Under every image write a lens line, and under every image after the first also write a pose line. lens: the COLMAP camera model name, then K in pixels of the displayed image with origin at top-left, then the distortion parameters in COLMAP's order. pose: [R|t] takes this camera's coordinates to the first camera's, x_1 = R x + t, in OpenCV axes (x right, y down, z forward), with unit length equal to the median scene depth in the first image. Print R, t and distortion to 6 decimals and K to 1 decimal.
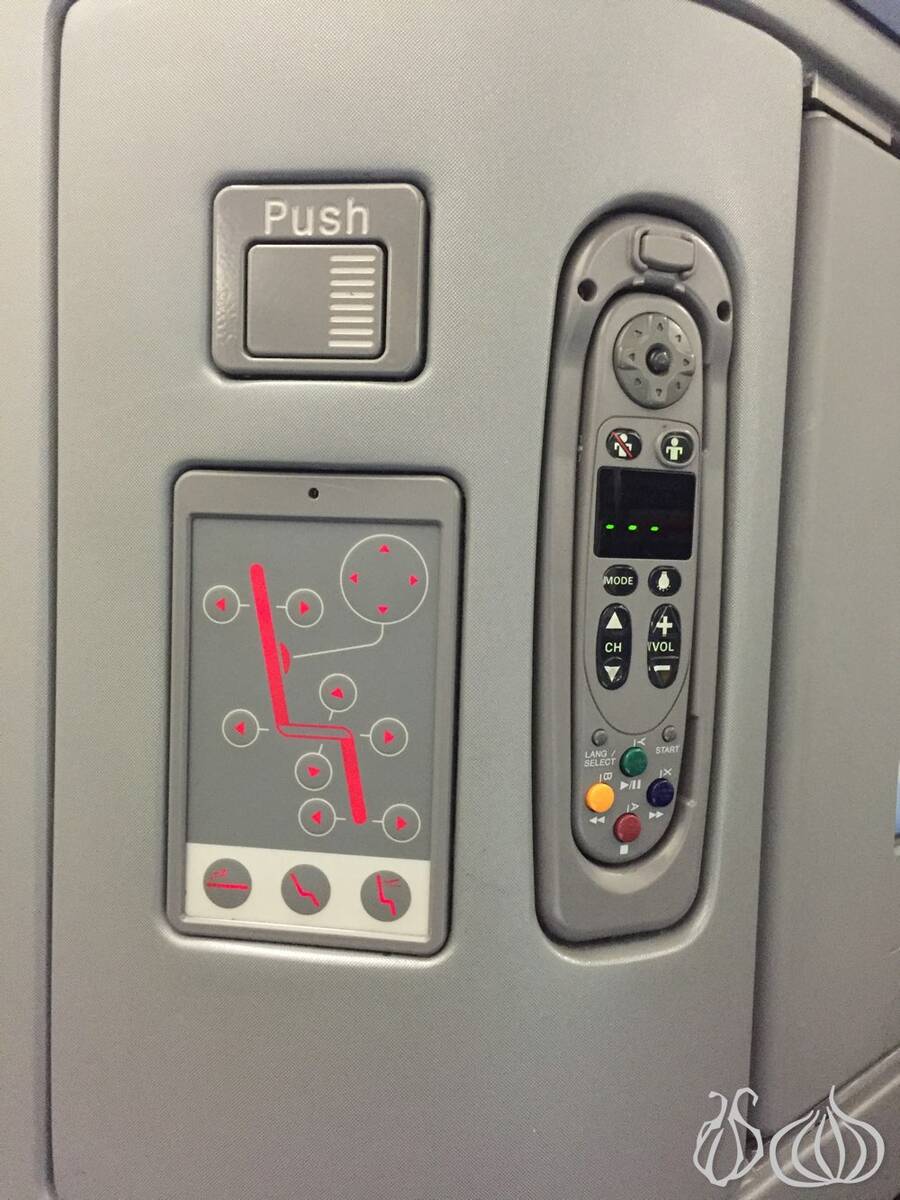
lens RADIAL K [[1020.1, 0, 452.5], [0, 1020.1, 603.8], [0, 0, 1]] dist [0.079122, -0.018762]
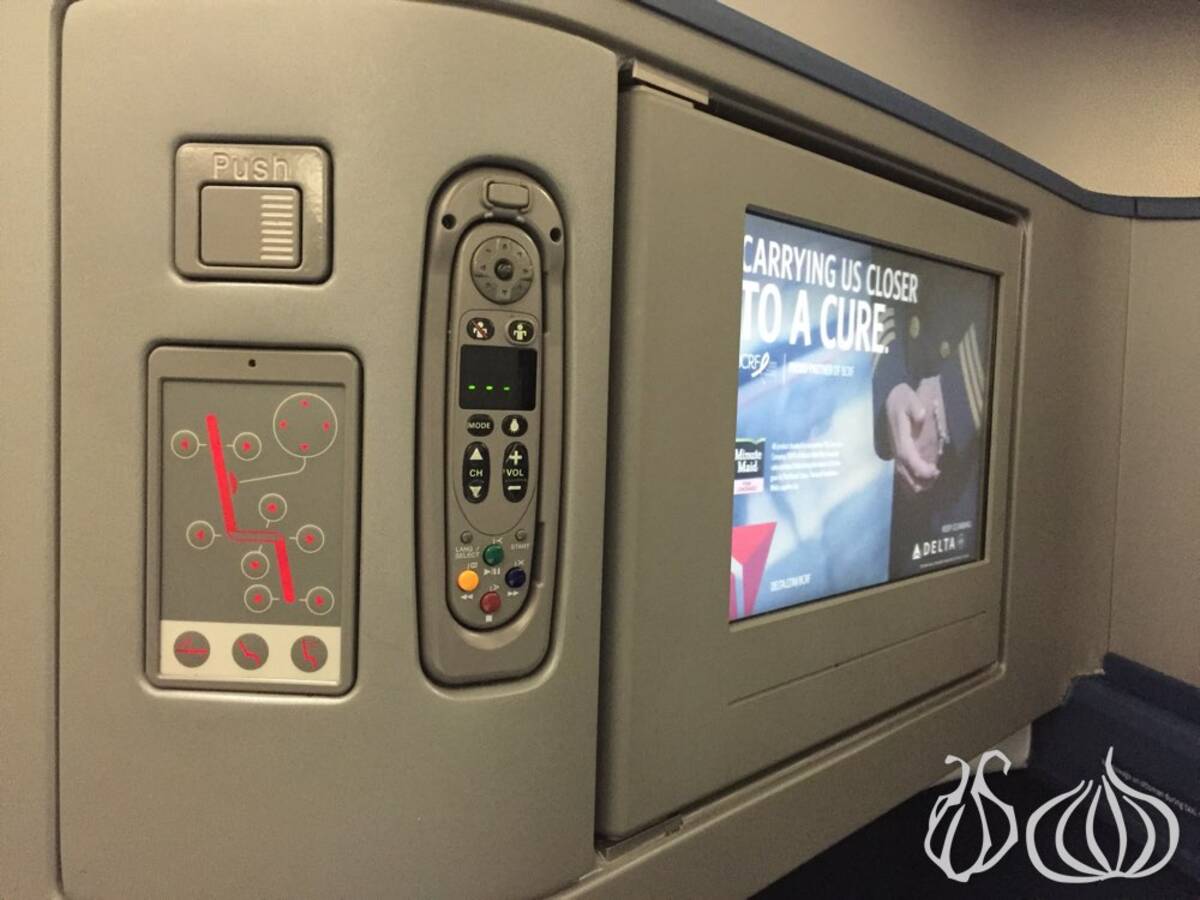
lens RADIAL K [[1020.1, 0, 597.4], [0, 1020.1, 447.0], [0, 0, 1]] dist [0.079122, -0.018762]
pose [[0.997350, -0.006941, 0.072425, 0.223706], [0.007570, 0.999936, -0.008418, 0.019906], [-0.072362, 0.008944, 0.997338, -0.415114]]
